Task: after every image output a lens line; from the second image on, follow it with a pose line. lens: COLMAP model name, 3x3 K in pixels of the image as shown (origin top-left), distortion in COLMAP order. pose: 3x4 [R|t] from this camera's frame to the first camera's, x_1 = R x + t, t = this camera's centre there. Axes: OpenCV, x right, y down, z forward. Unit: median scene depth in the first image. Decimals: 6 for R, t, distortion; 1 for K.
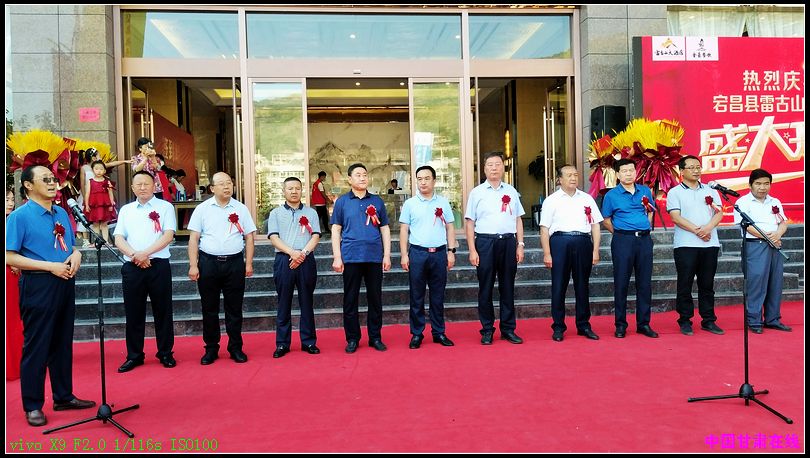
lens RADIAL K [[601.7, 0, 405.0], [0, 601.7, 229.0], [0, 0, 1]] dist [0.091912, -0.142970]
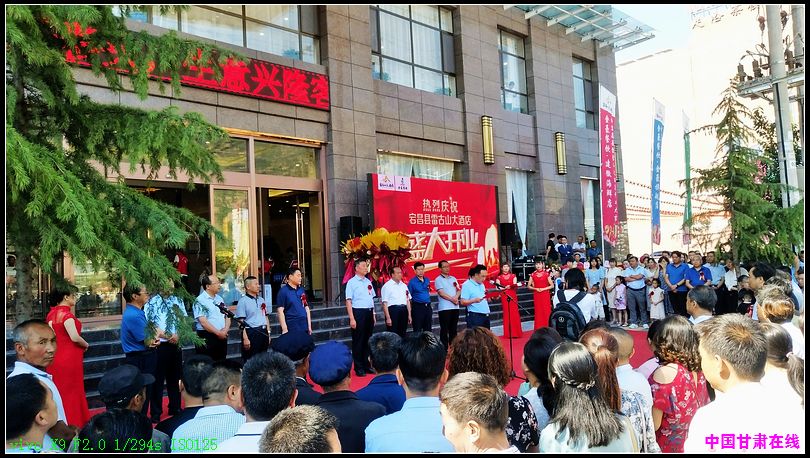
lens RADIAL K [[601.7, 0, 405.0], [0, 601.7, 229.0], [0, 0, 1]] dist [0.091912, -0.142970]
pose [[0.797828, 0.031763, 0.602047, -0.447799], [0.031912, 0.994986, -0.094784, -0.027701], [-0.602040, 0.094834, 0.792815, -0.239461]]
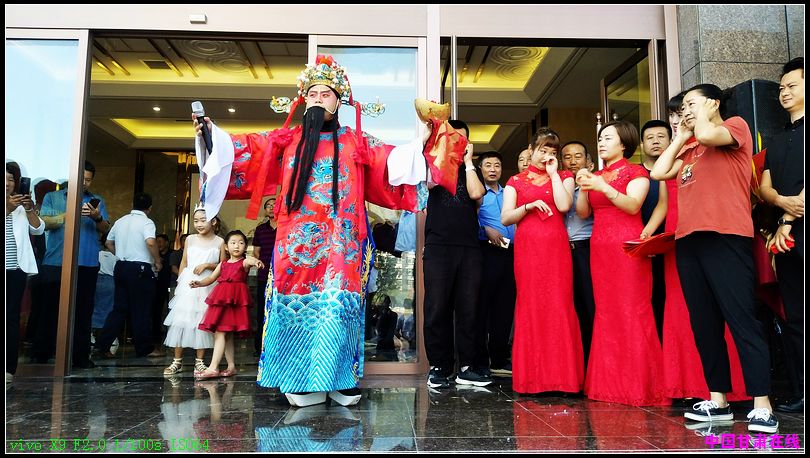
lens RADIAL K [[601.7, 0, 405.0], [0, 601.7, 229.0], [0, 0, 1]] dist [0.091912, -0.142970]
pose [[0.997709, 0.021649, -0.064087, 0.120223], [-0.029045, 0.992729, -0.116815, -0.048723], [0.061092, 0.118409, 0.991084, 0.580962]]
